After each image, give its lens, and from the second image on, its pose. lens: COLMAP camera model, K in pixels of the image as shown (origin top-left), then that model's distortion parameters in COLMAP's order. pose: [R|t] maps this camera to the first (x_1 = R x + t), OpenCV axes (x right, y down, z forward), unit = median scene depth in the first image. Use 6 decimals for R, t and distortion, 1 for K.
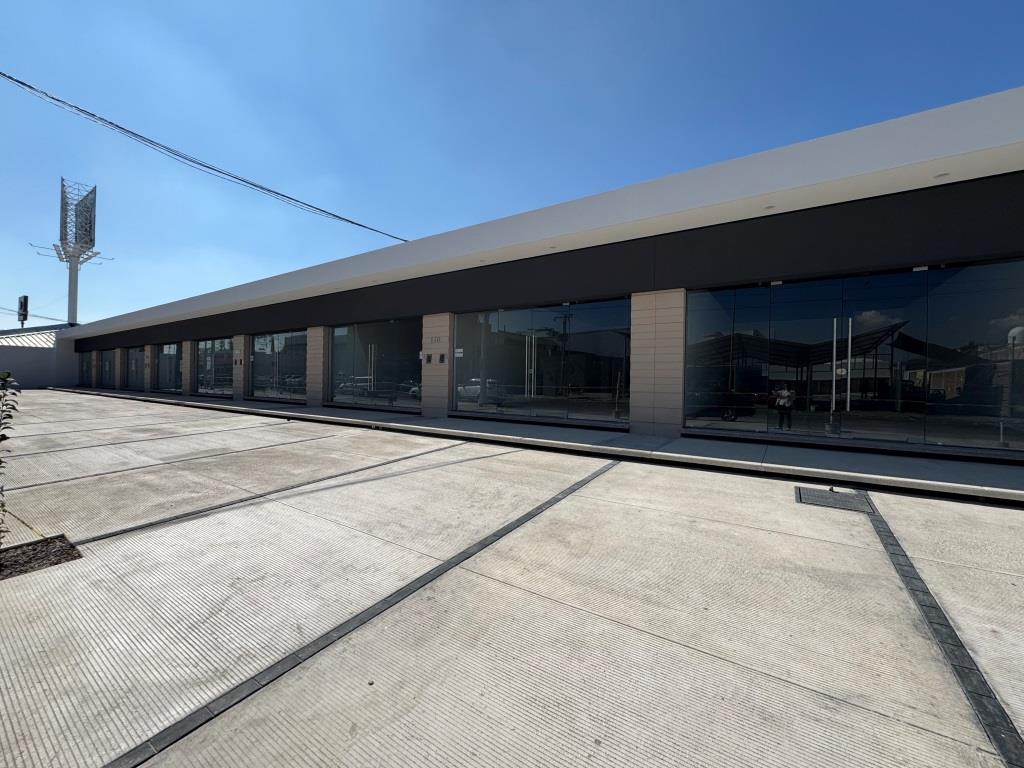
lens RADIAL K [[407.5, 0, 512.0], [0, 407.5, 384.0], [0, 0, 1]] dist [-0.001128, -0.000374]
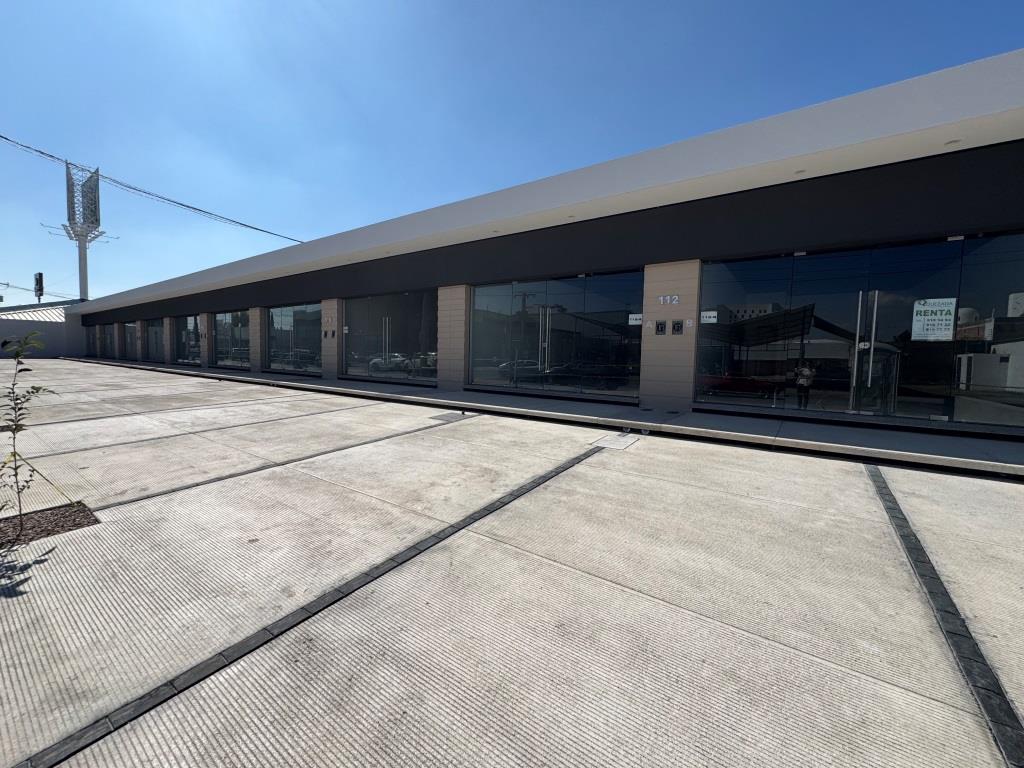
lens RADIAL K [[407.5, 0, 512.0], [0, 407.5, 384.0], [0, 0, 1]] dist [-0.001128, -0.000374]
pose [[0.999544, 0.006716, -0.029453, 0.301301], [-0.004814, 0.997928, 0.064162, 0.007228], [0.029823, -0.063991, 0.997505, -0.200618]]
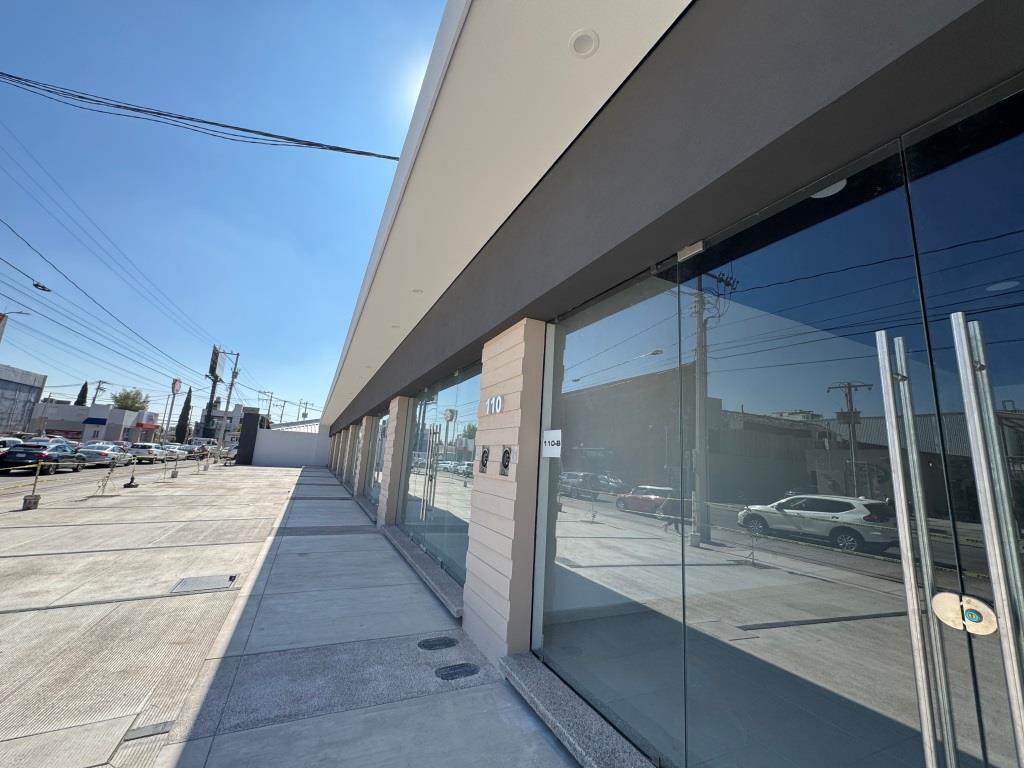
lens RADIAL K [[408.7, 0, 511.9], [0, 408.7, 382.3], [0, 0, 1]] dist [-0.001684, 0.000452]
pose [[0.859561, -0.065620, -0.506804, -0.000477], [-0.041969, 0.979307, -0.197979, -0.040610], [0.509308, 0.191445, 0.839020, 0.495397]]
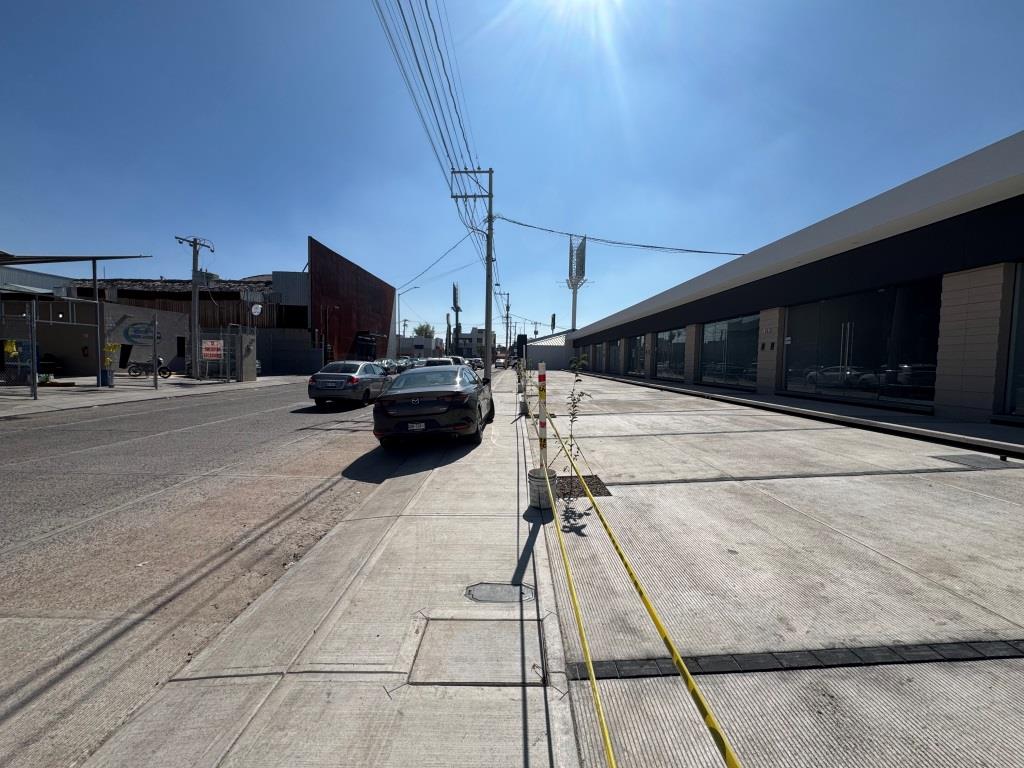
lens RADIAL K [[408.7, 0, 511.9], [0, 408.7, 382.3], [0, 0, 1]] dist [-0.001684, 0.000452]
pose [[0.557845, 0.033833, -0.829255, 0.276911], [-0.008016, 0.999342, 0.035380, 0.005637], [0.829906, -0.013090, 0.557749, -0.215167]]
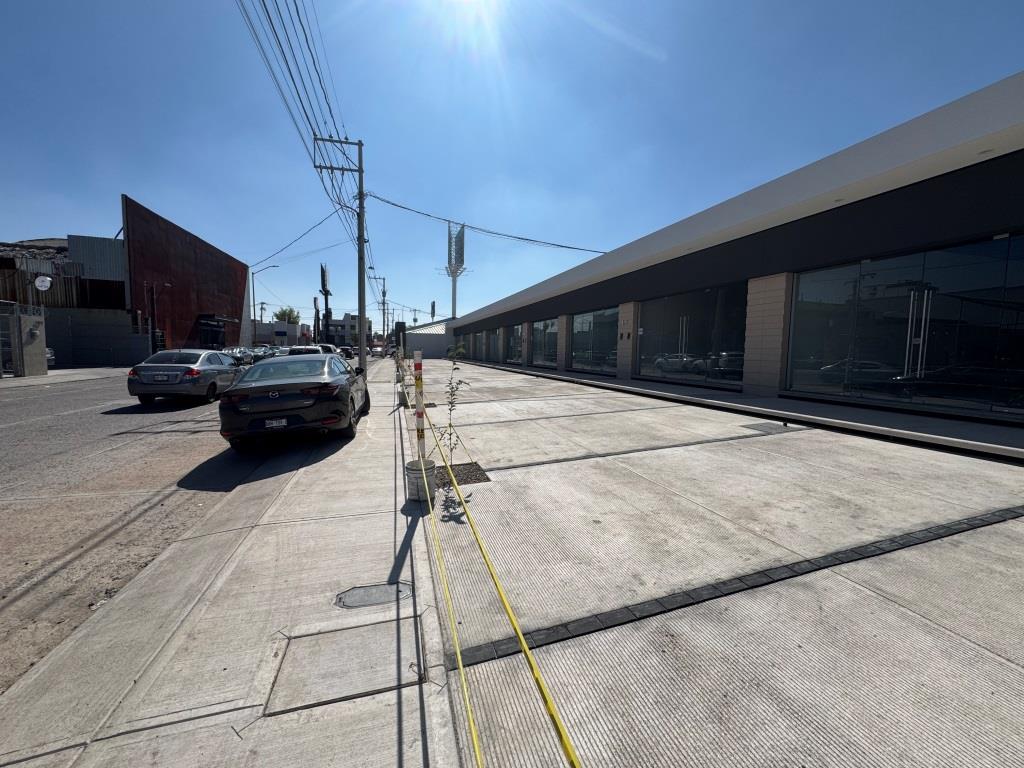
lens RADIAL K [[408.7, 0, 511.9], [0, 408.7, 382.3], [0, 0, 1]] dist [-0.001684, 0.000452]
pose [[0.770837, 0.041262, -0.635695, 0.276298], [-0.002200, 0.998067, 0.062115, 0.005770], [0.637029, -0.046482, 0.769437, -0.211259]]
